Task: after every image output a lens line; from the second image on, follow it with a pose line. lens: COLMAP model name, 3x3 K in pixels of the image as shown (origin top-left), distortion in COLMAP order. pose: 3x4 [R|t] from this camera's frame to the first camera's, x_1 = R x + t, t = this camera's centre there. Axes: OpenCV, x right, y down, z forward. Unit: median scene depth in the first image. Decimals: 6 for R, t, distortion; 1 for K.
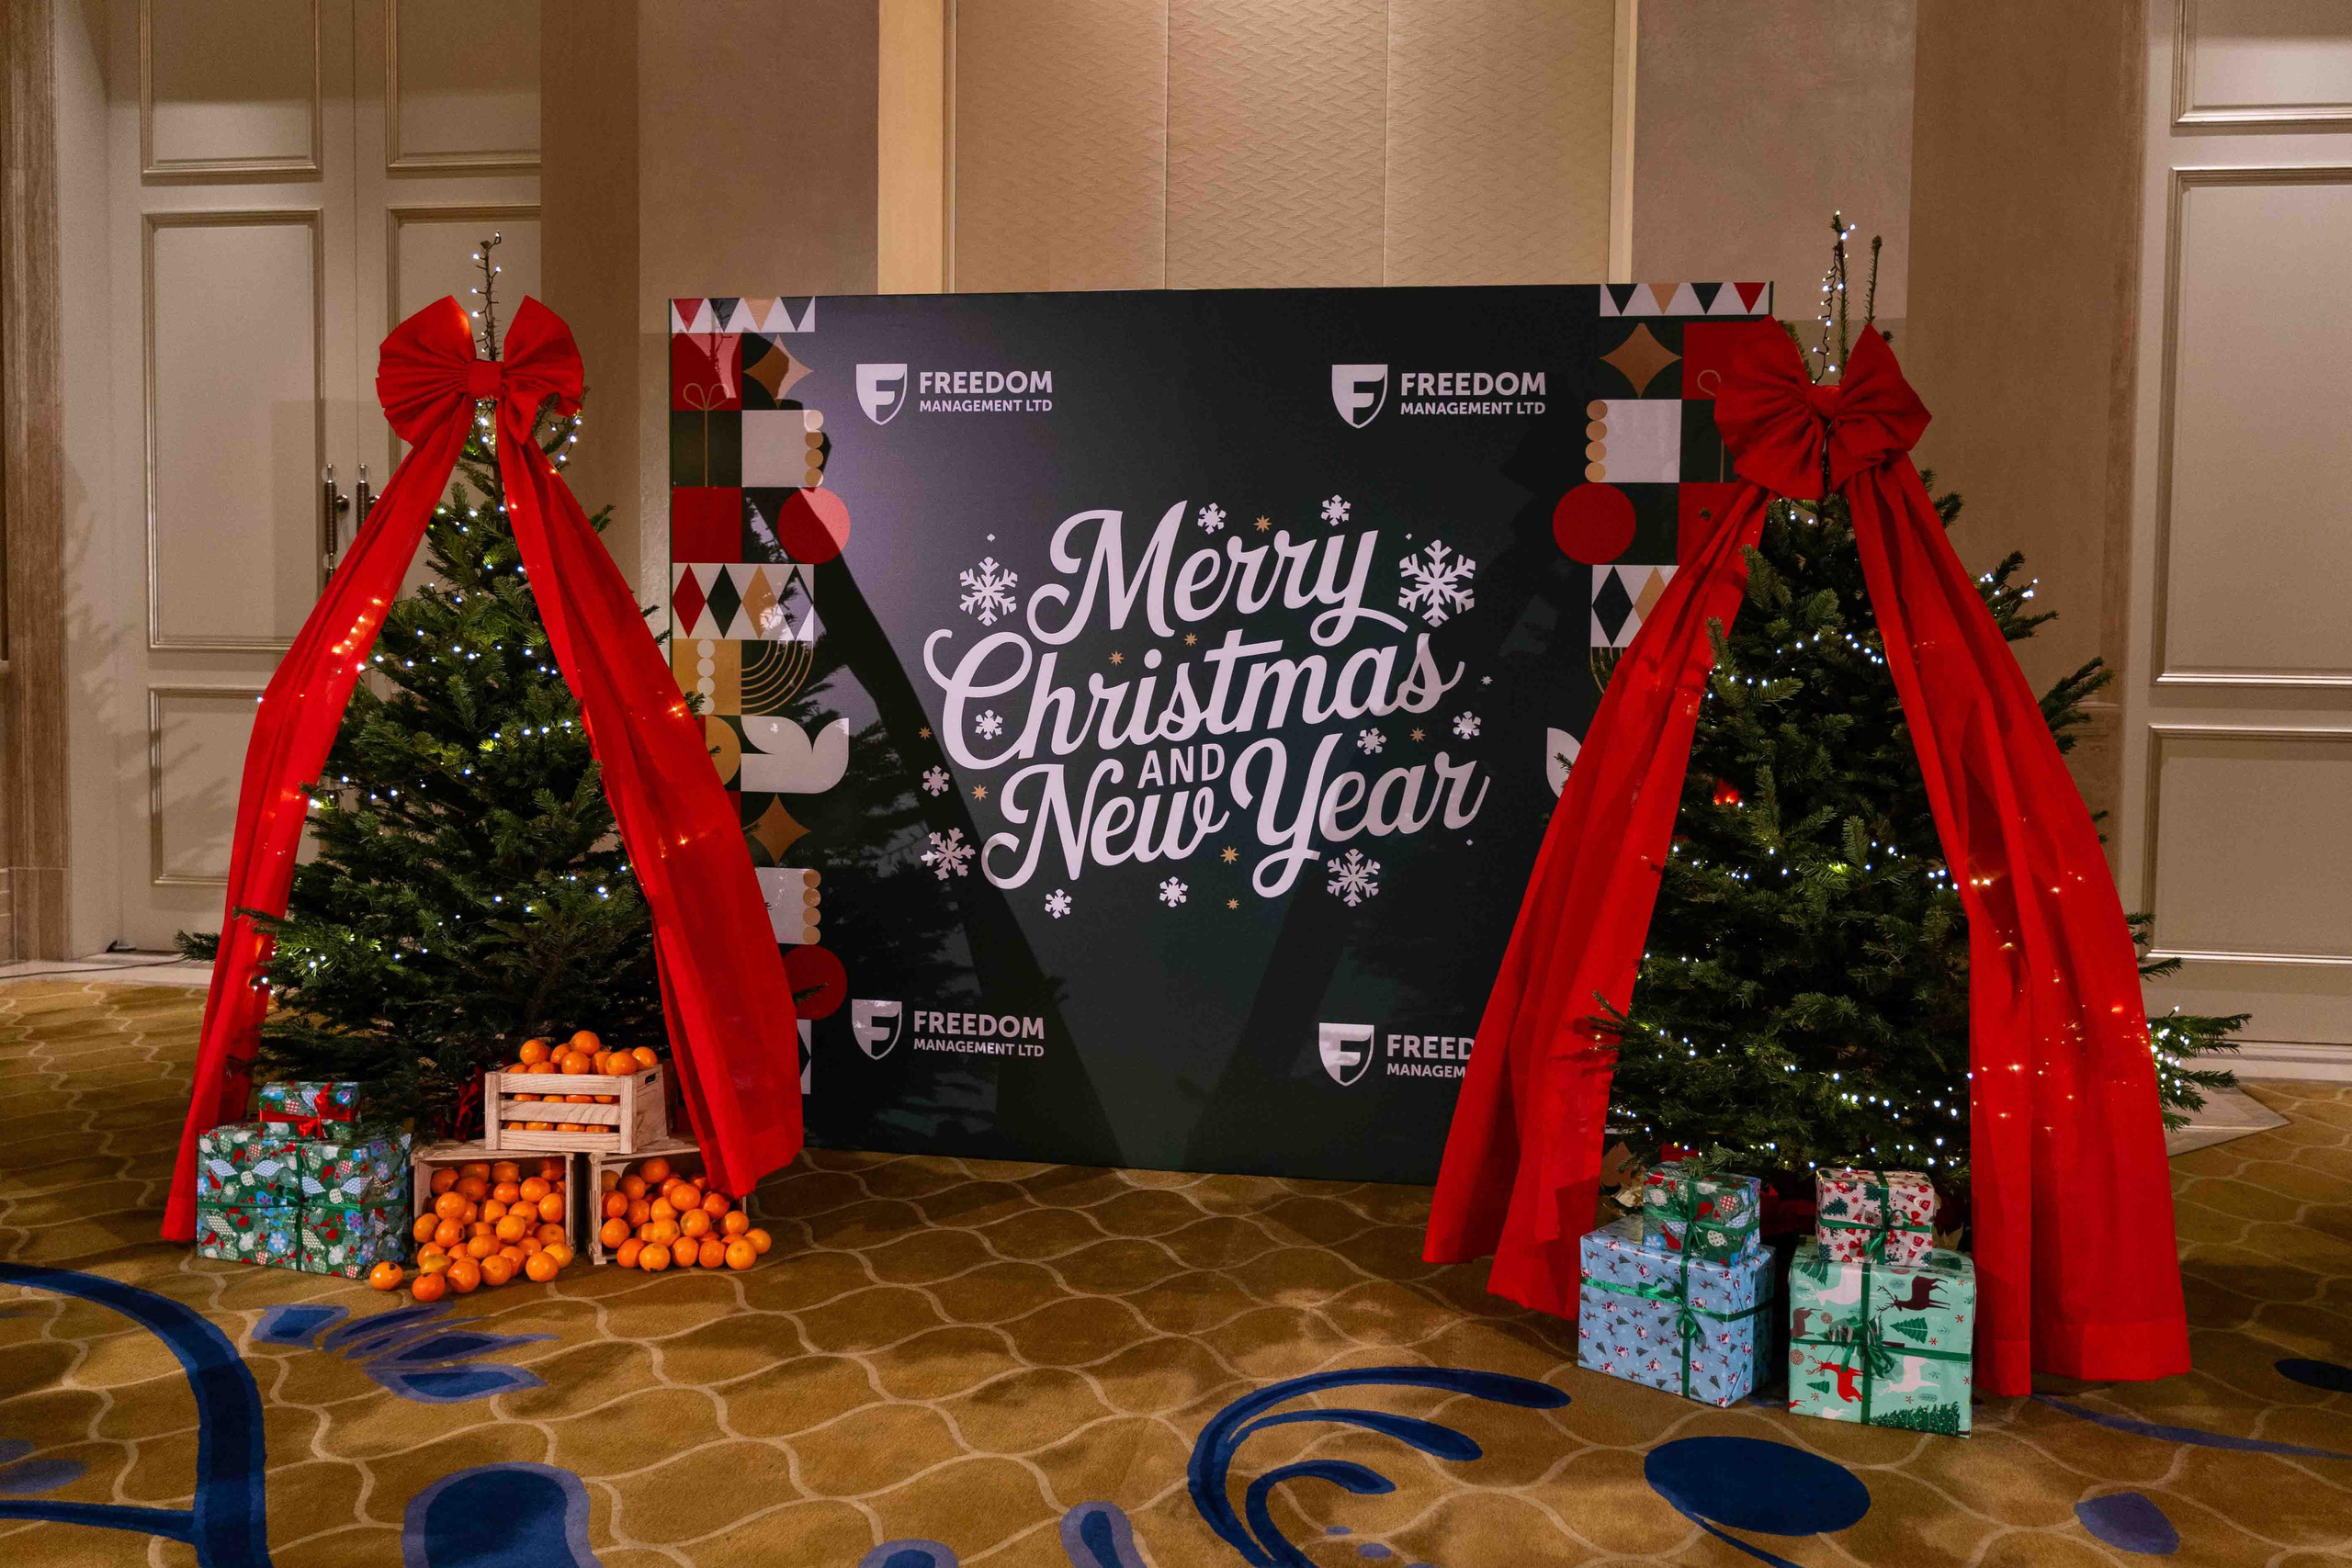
lens RADIAL K [[1958.1, 0, 1244.8], [0, 1958.1, 751.2], [0, 0, 1]] dist [-0.002246, -0.008556]
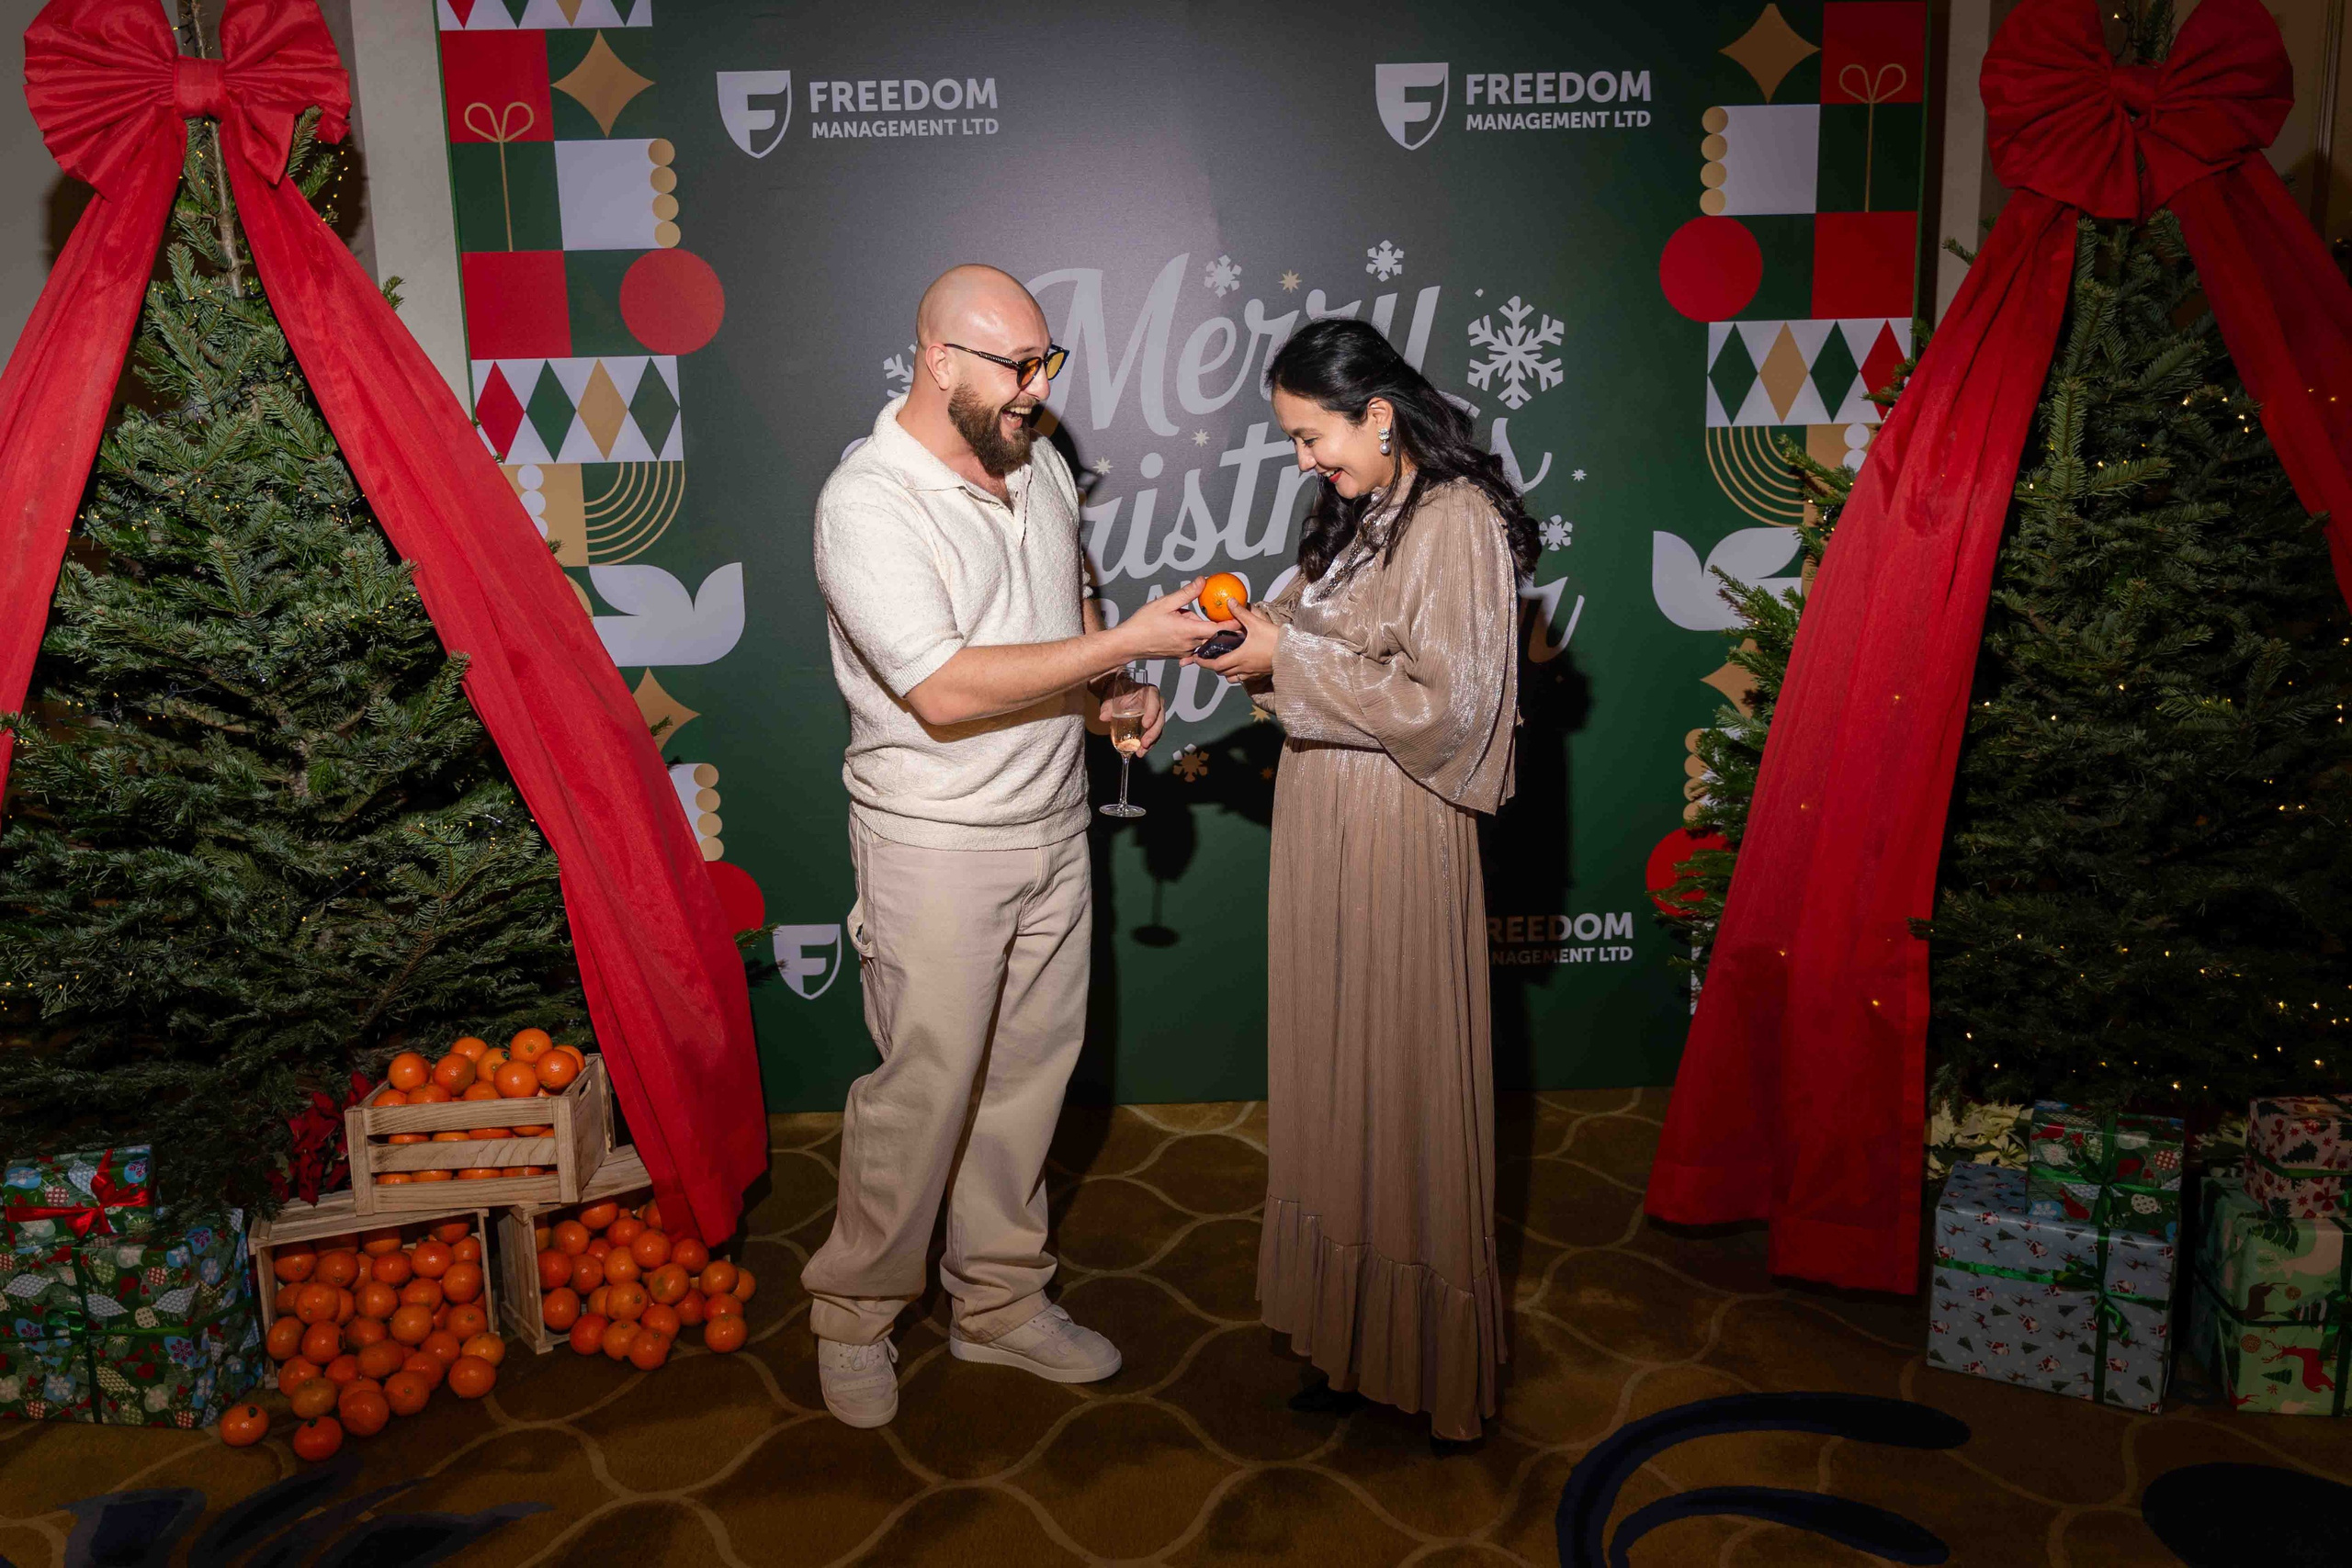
lens RADIAL K [[1861.2, 0, 1176.0], [0, 1861.2, 784.0], [0, 0, 1]] dist [0.004154, -0.018559]
pose [[0.982139, -0.072848, 0.173482, -0.177300], [0.049491, 0.989561, 0.135351, -0.022336], [-0.181531, -0.124348, 0.975492, 0.273832]]
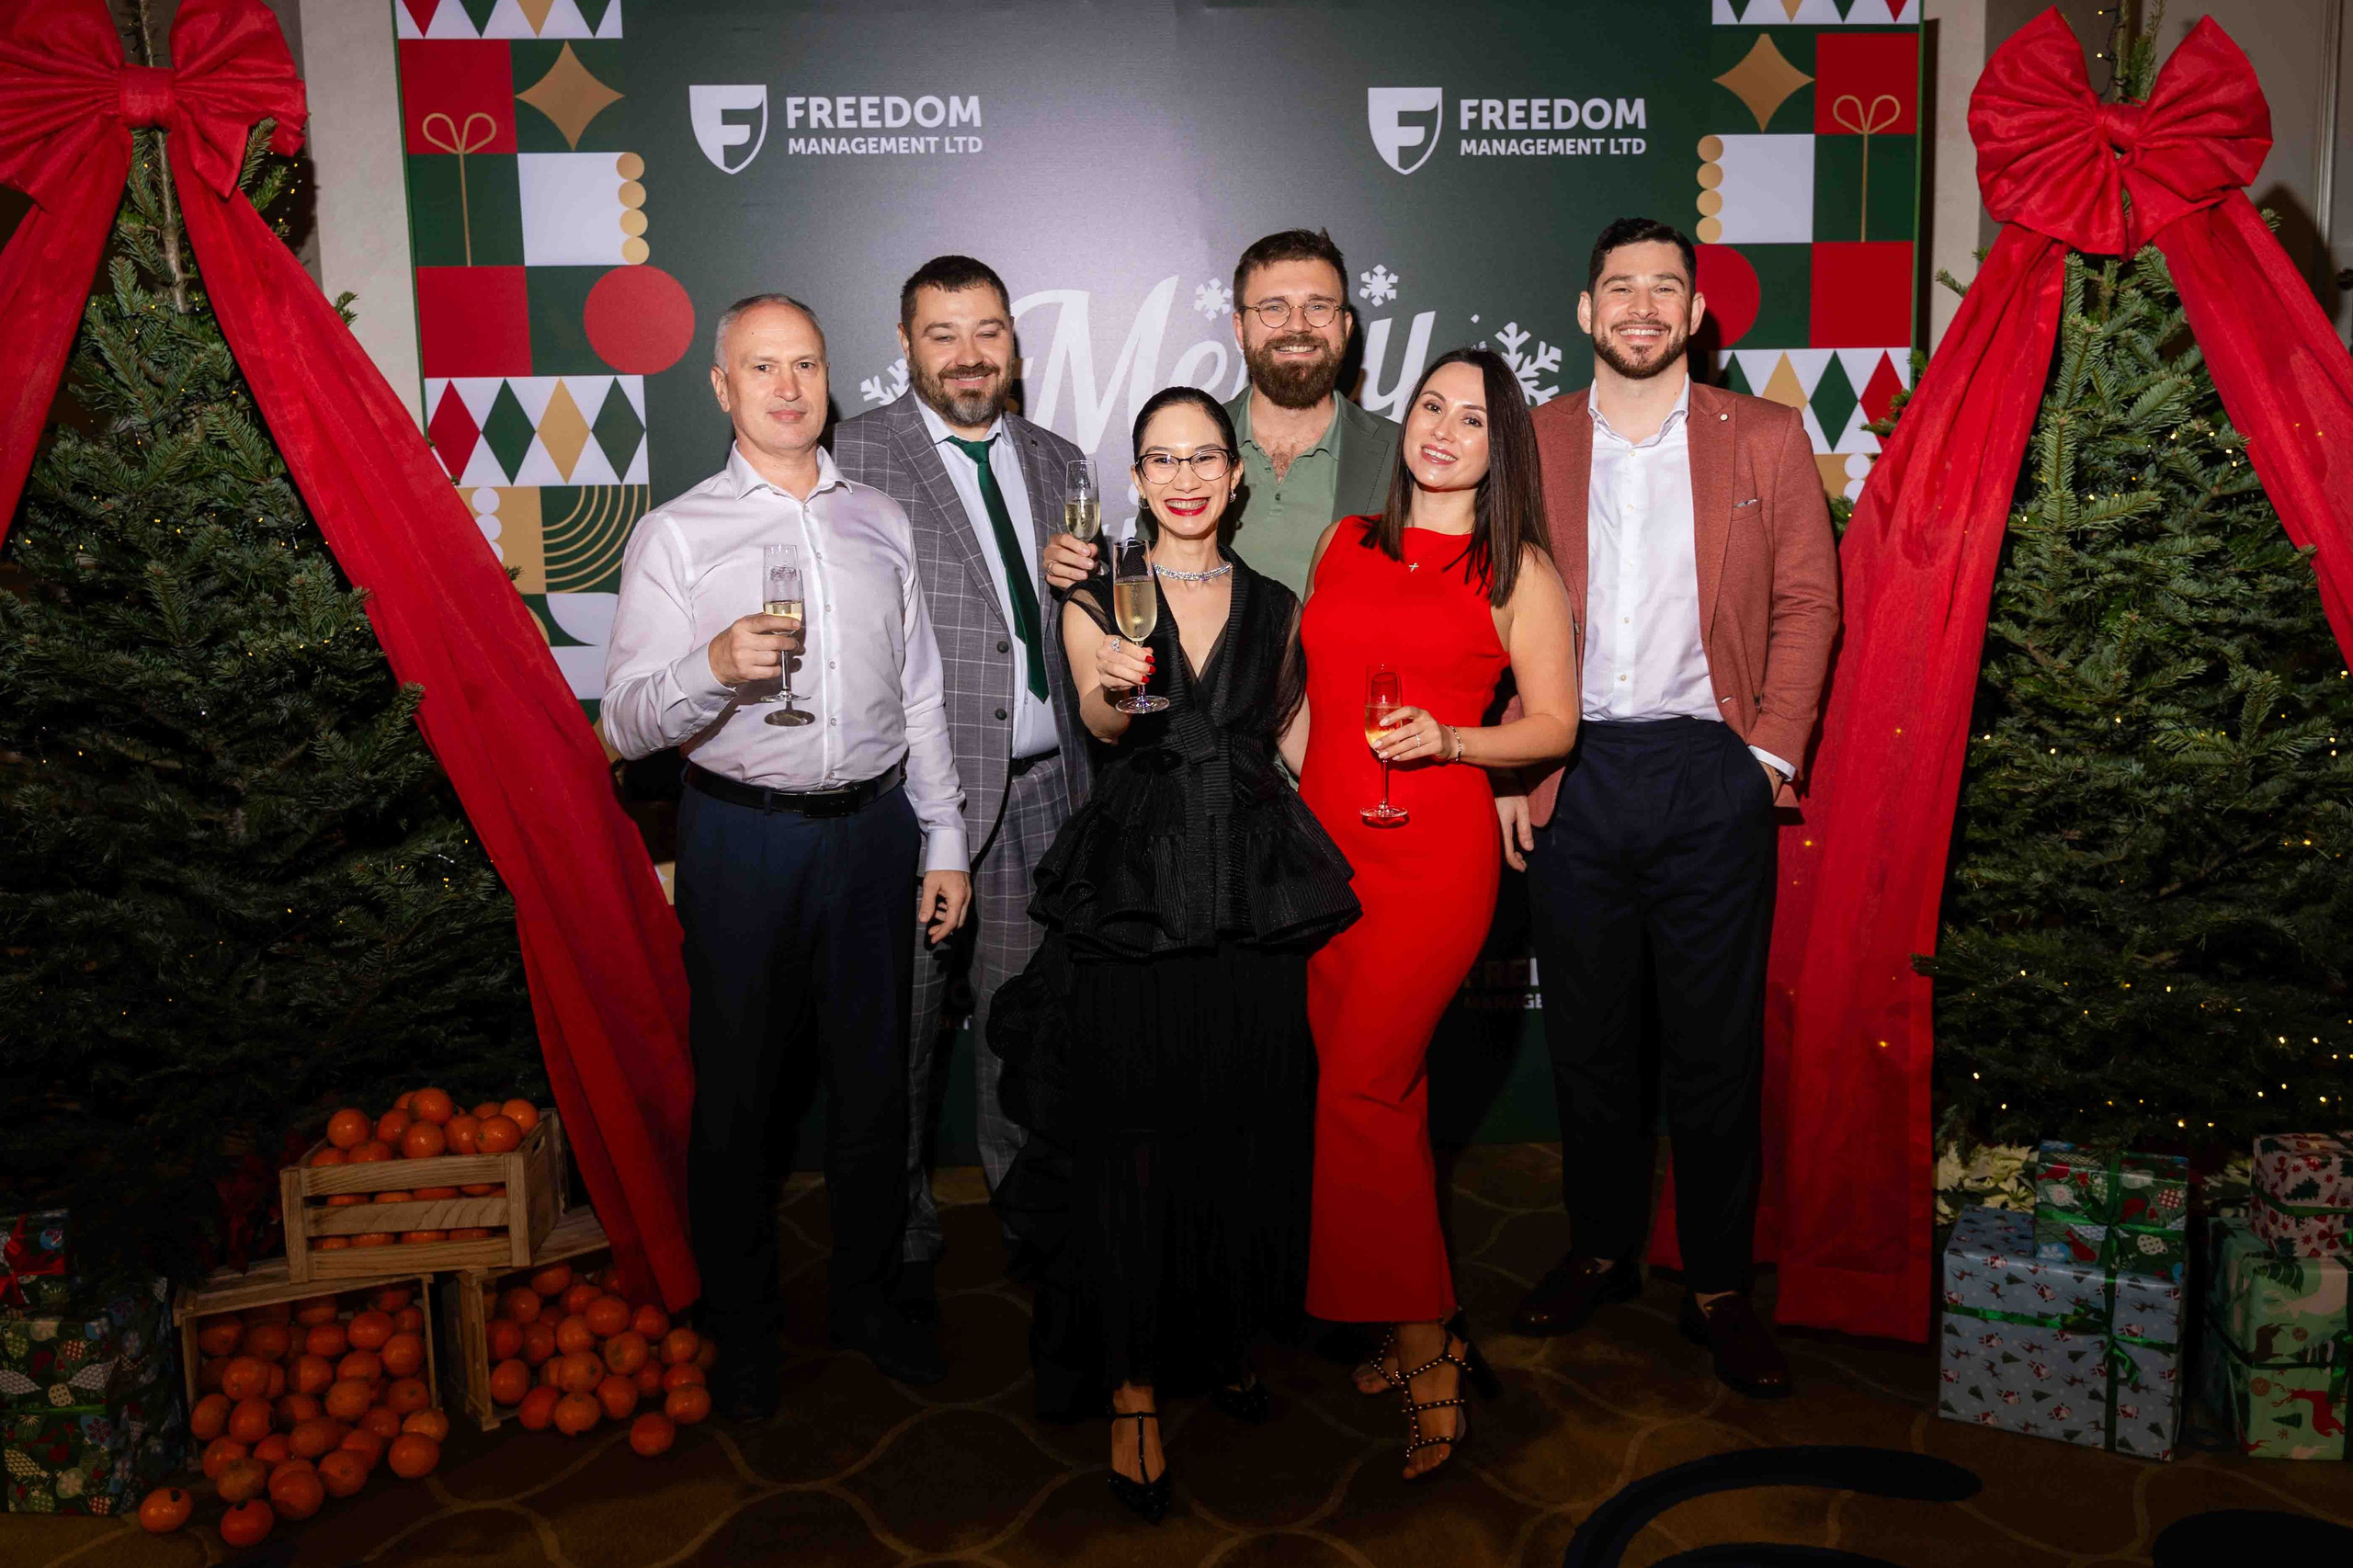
lens RADIAL K [[1995.0, 0, 1260.9], [0, 1995.0, 727.7], [0, 0, 1]] dist [0.004115, -0.019794]
pose [[0.972447, -0.064324, 0.224073, -0.181607], [0.045465, 0.995053, 0.088336, -0.023455], [-0.228646, -0.075715, 0.970561, 0.251339]]
